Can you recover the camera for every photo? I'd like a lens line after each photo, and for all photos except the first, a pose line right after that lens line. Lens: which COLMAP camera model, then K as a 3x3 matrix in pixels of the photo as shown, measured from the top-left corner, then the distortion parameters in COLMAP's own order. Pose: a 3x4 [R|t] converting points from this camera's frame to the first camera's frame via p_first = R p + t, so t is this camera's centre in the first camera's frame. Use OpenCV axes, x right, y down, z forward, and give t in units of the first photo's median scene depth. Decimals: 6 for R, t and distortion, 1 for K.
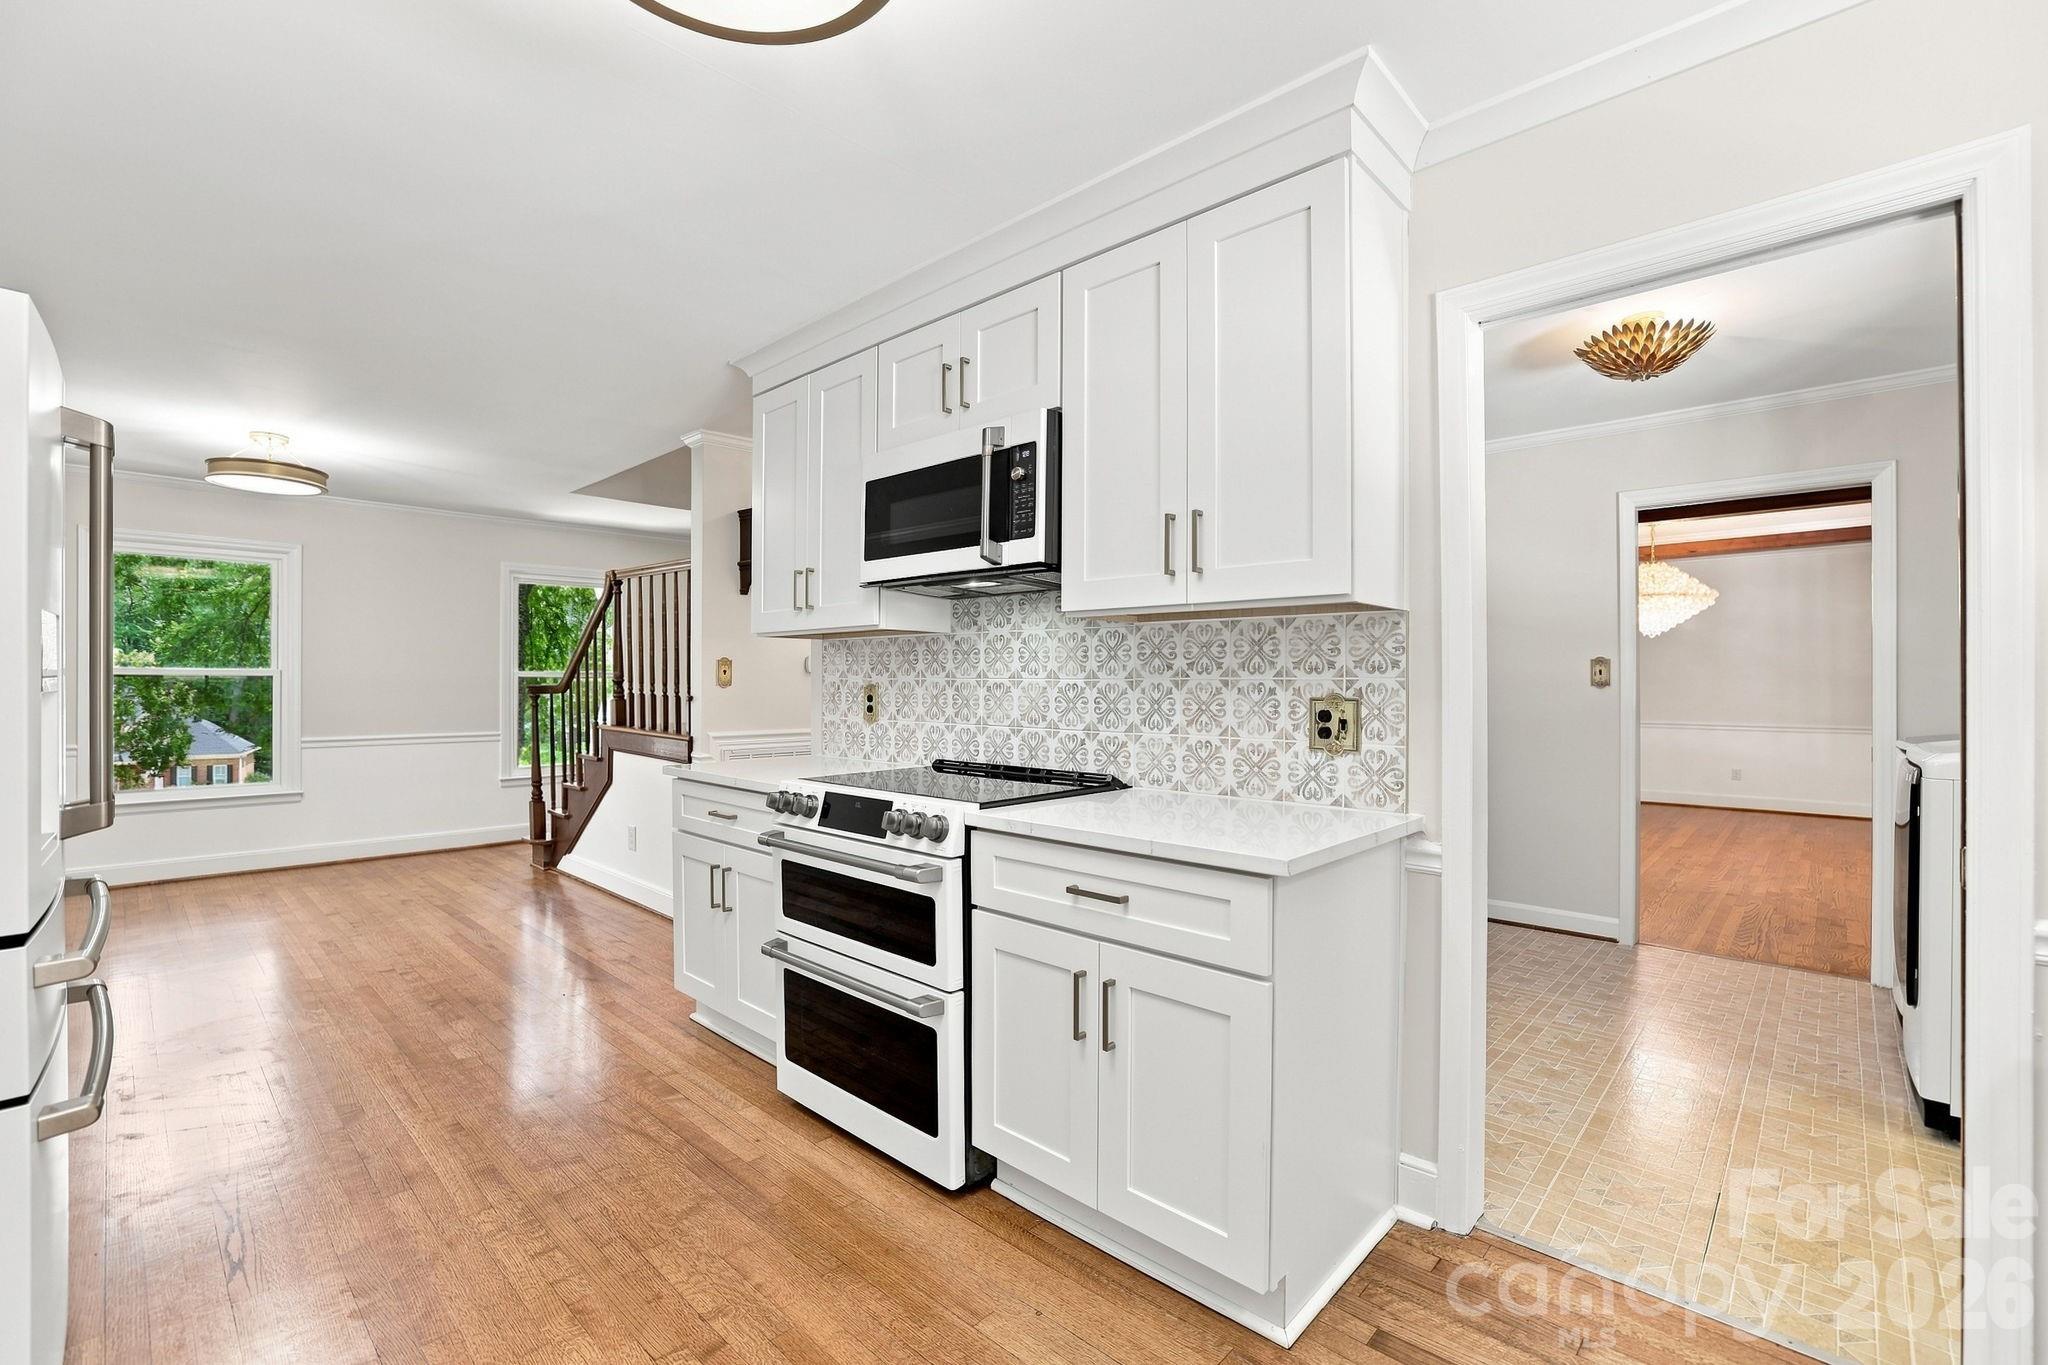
lens RADIAL K [[891.6, 0, 1006.4], [0, 891.6, 676.5], [0, 0, 1]] dist [-0.056619, 0.019616]
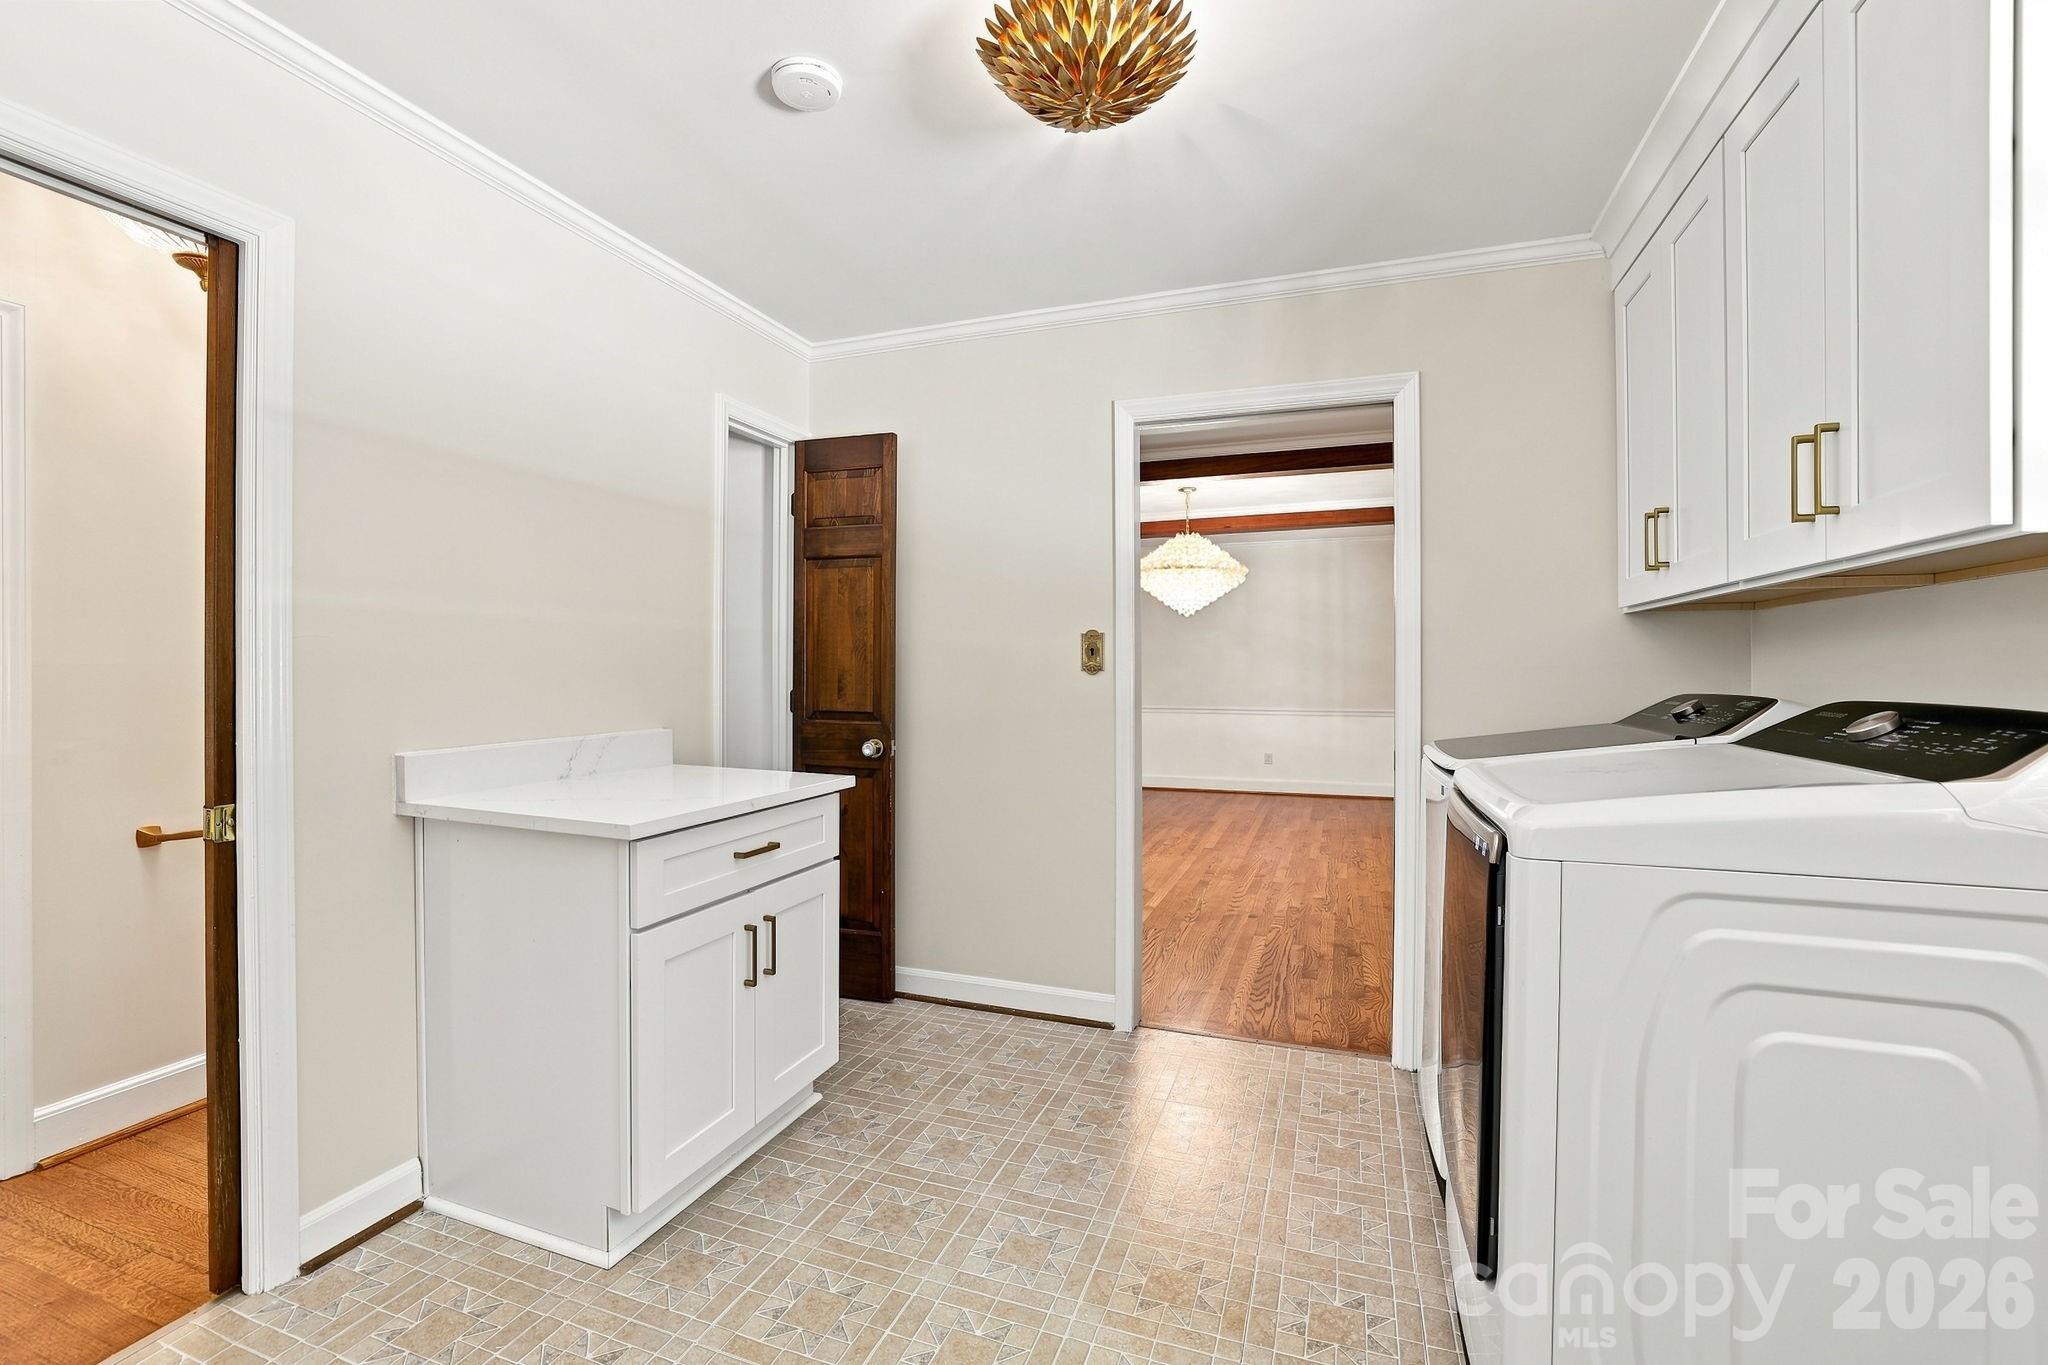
lens RADIAL K [[908.1, 0, 1013.1], [0, 908.1, 674.6], [0, 0, 1]] dist [-0.047739, 0.014637]
pose [[0.914455, -0.008836, 0.404592, 0.328516], [0.004224, 0.999916, 0.012290, 0.004658], [-0.404666, -0.009529, 0.914415, 0.353698]]
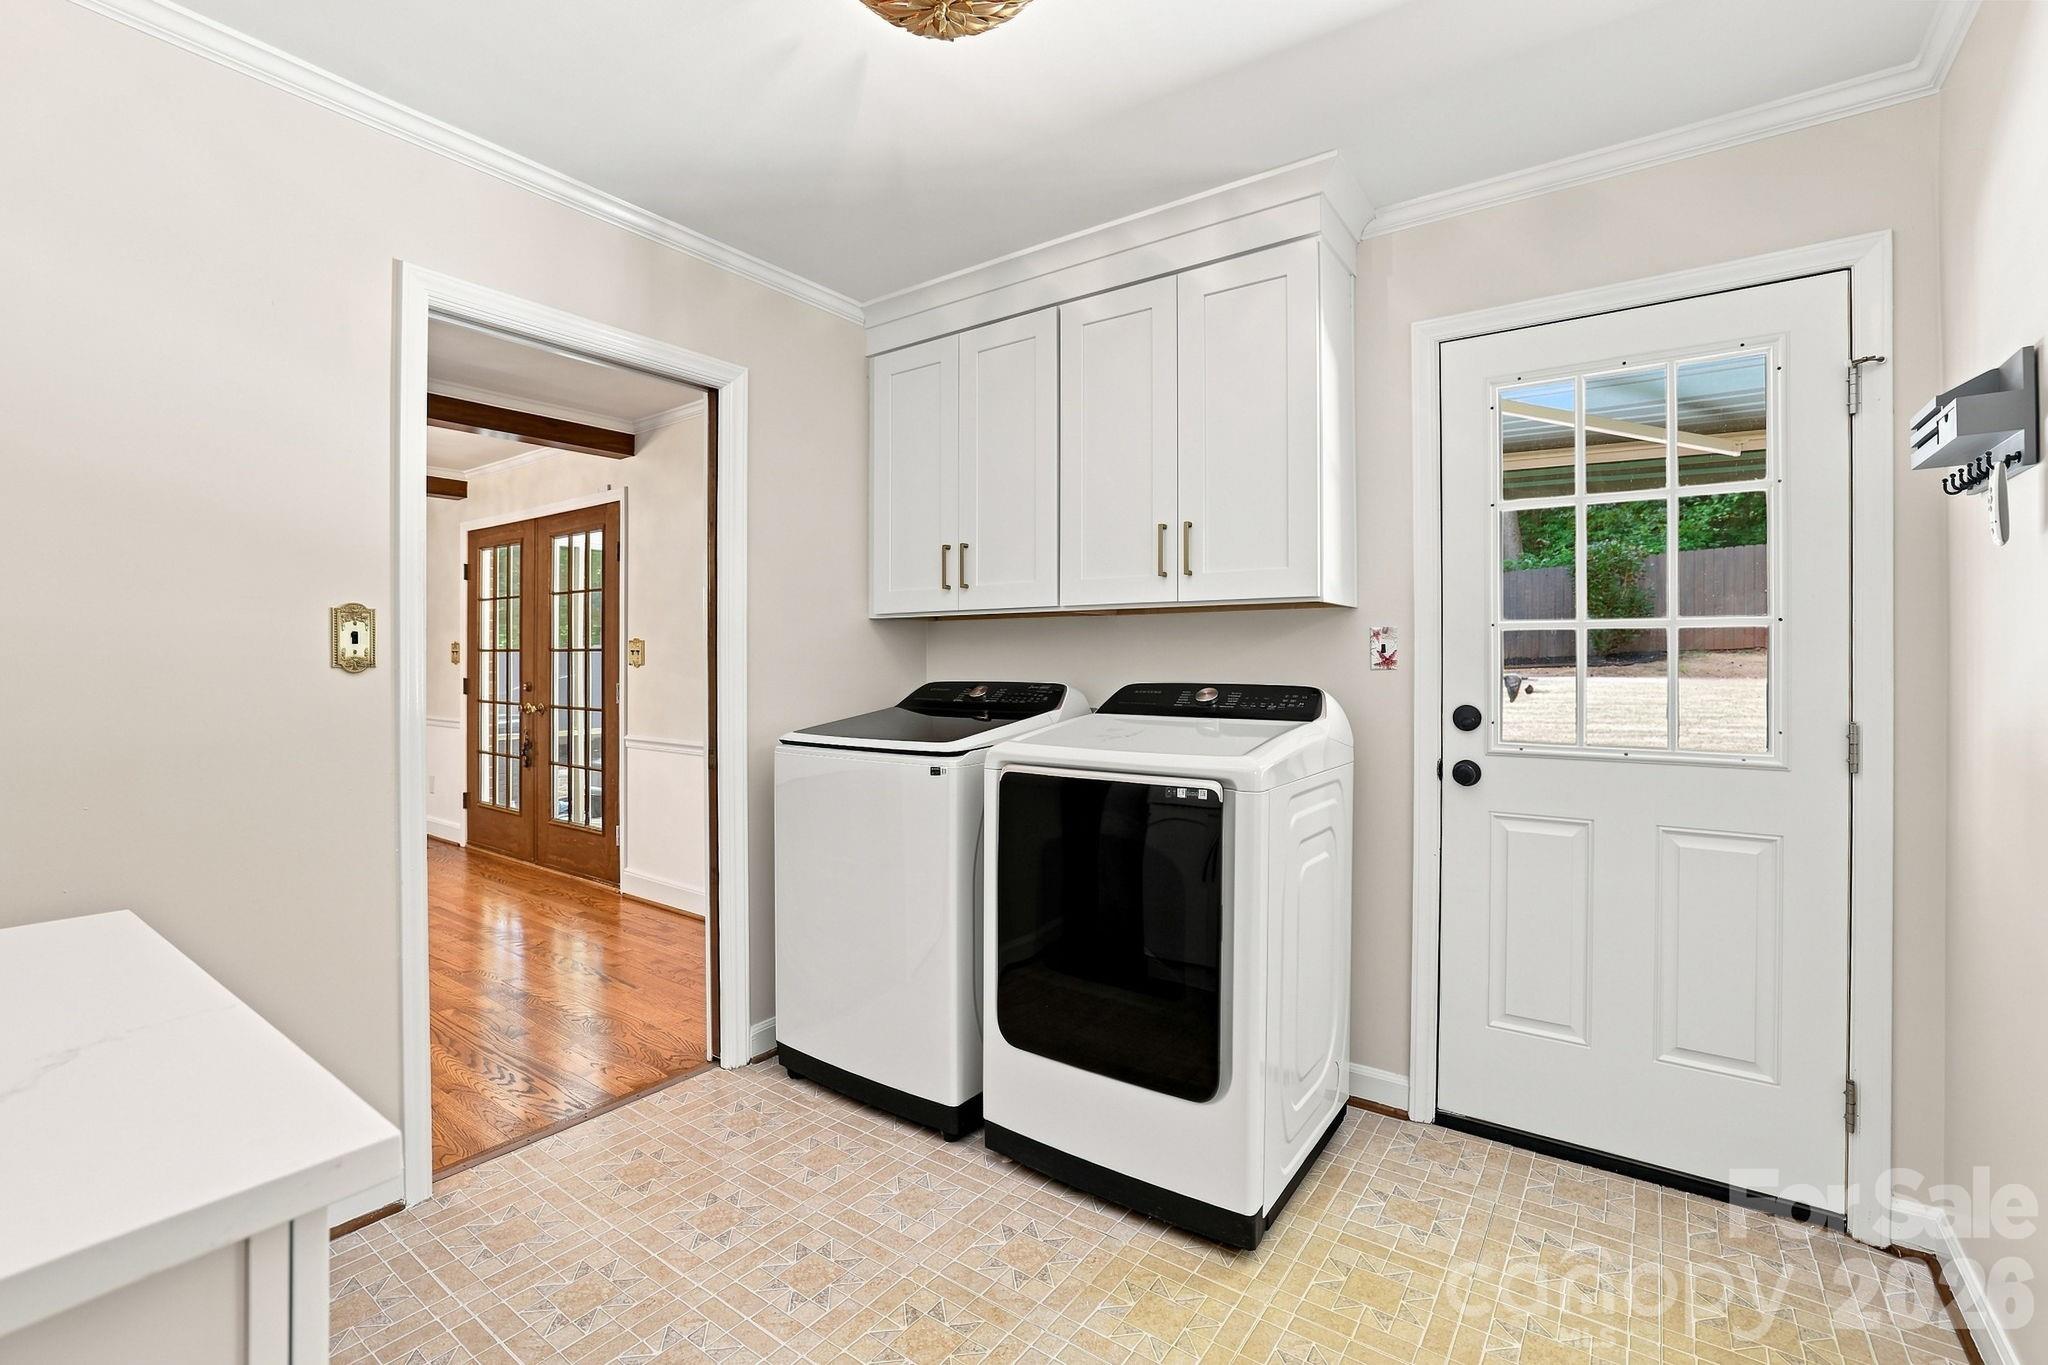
lens RADIAL K [[891.6, 0, 1006.4], [0, 891.6, 676.5], [0, 0, 1]] dist [-0.056619, 0.019616]
pose [[-0.145787, -0.020522, 0.989103, 0.192842], [-0.000363, 0.999786, 0.020690, 0.005191], [-0.989316, 0.002658, -0.145764, 0.735693]]
